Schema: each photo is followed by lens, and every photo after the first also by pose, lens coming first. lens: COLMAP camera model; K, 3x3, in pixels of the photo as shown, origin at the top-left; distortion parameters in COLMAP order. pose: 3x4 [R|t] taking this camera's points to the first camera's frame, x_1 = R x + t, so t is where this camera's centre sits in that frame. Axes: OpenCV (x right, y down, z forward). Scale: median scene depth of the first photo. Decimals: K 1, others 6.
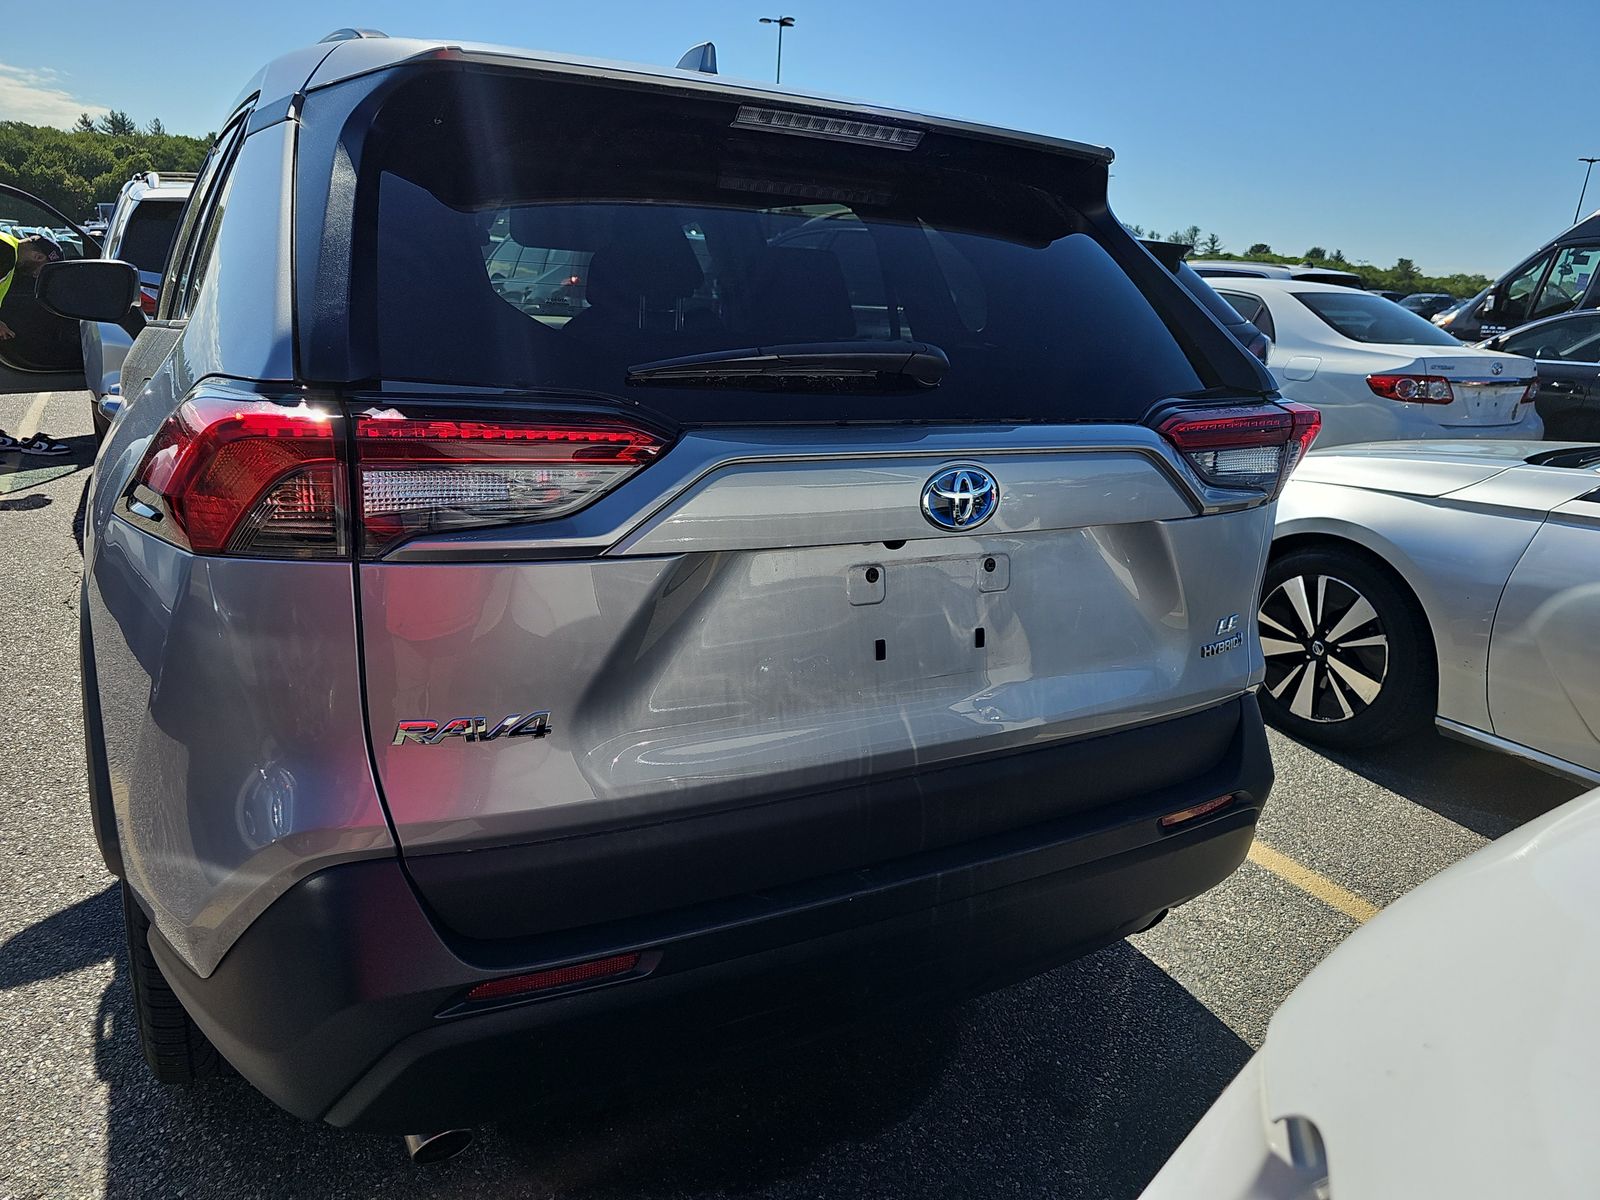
lens RADIAL K [[1074.9, 0, 800.2], [0, 1074.9, 591.4], [0, 0, 1]] dist [0.017253, -0.004183]
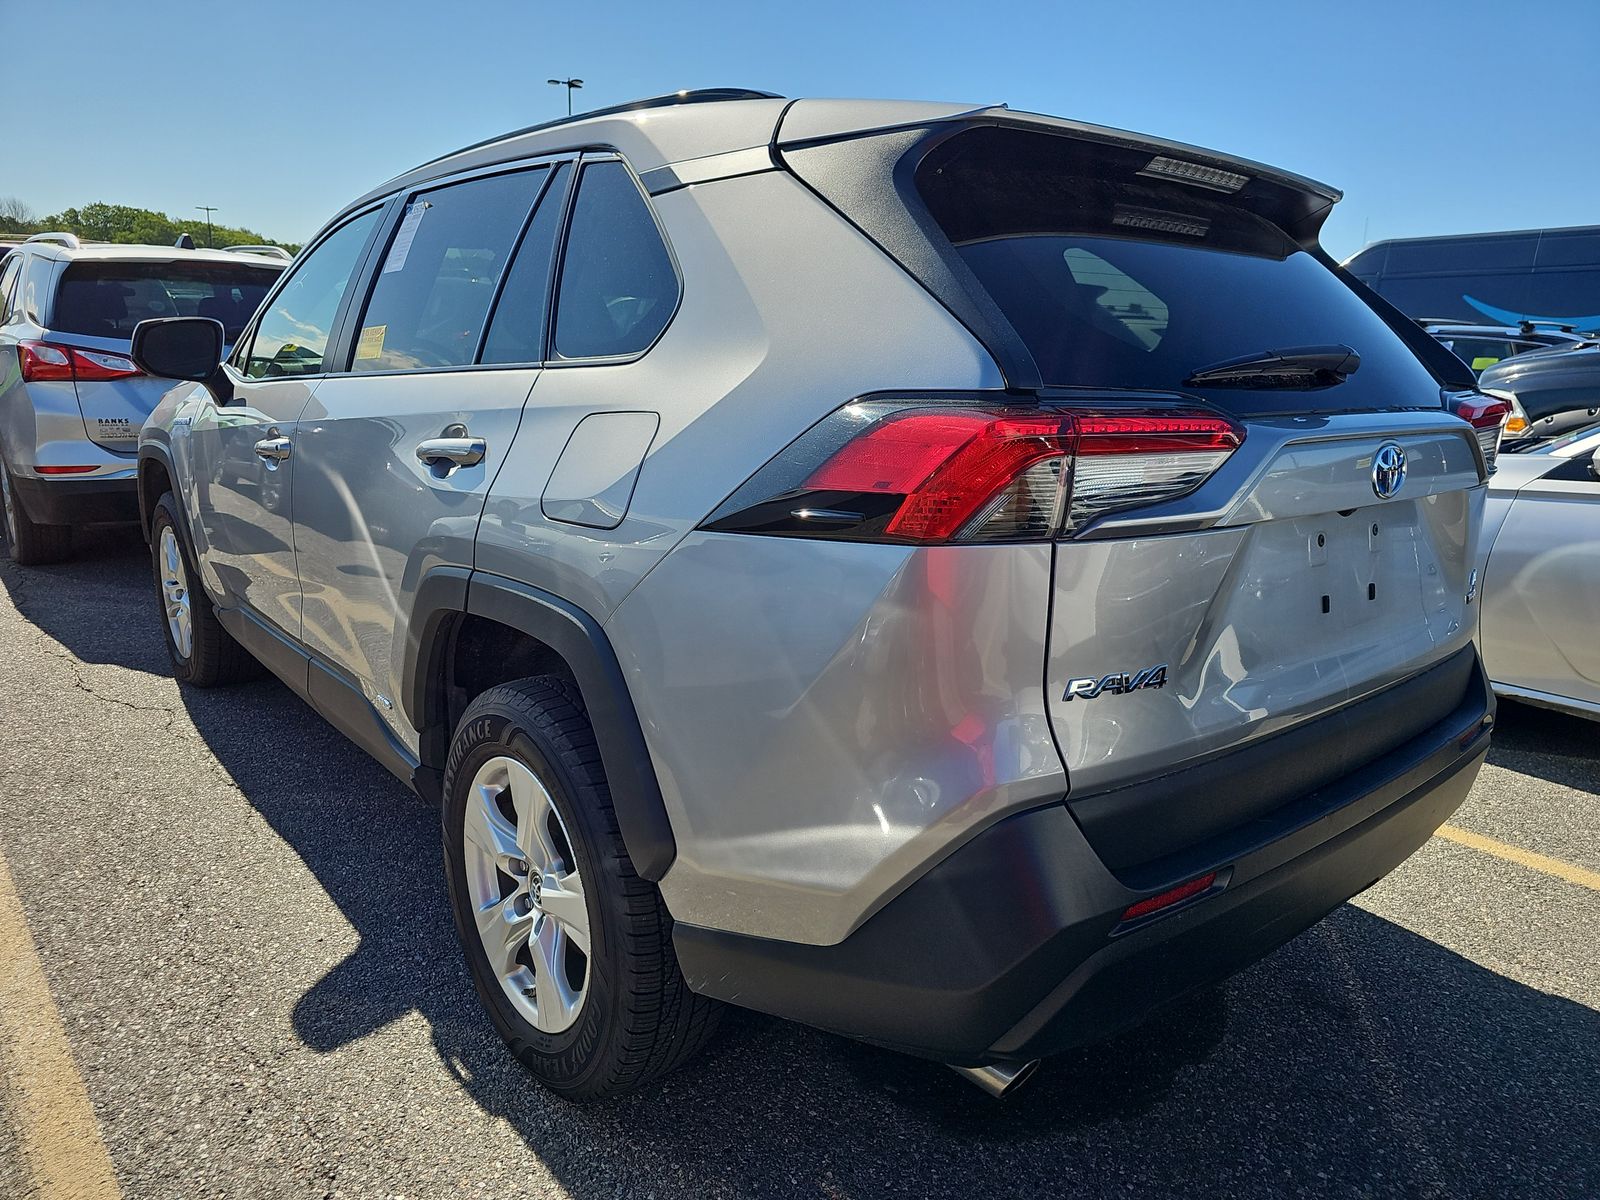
lens RADIAL K [[1054.3, 0, 800.0], [0, 1054.3, 600.0], [0, 0, 1]] dist [0.031454, -0.016194]
pose [[0.981340, -0.075601, 0.176796, -0.516820], [0.081597, 0.996303, -0.026888, 0.025011], [-0.174109, 0.040813, 0.983880, -0.037854]]
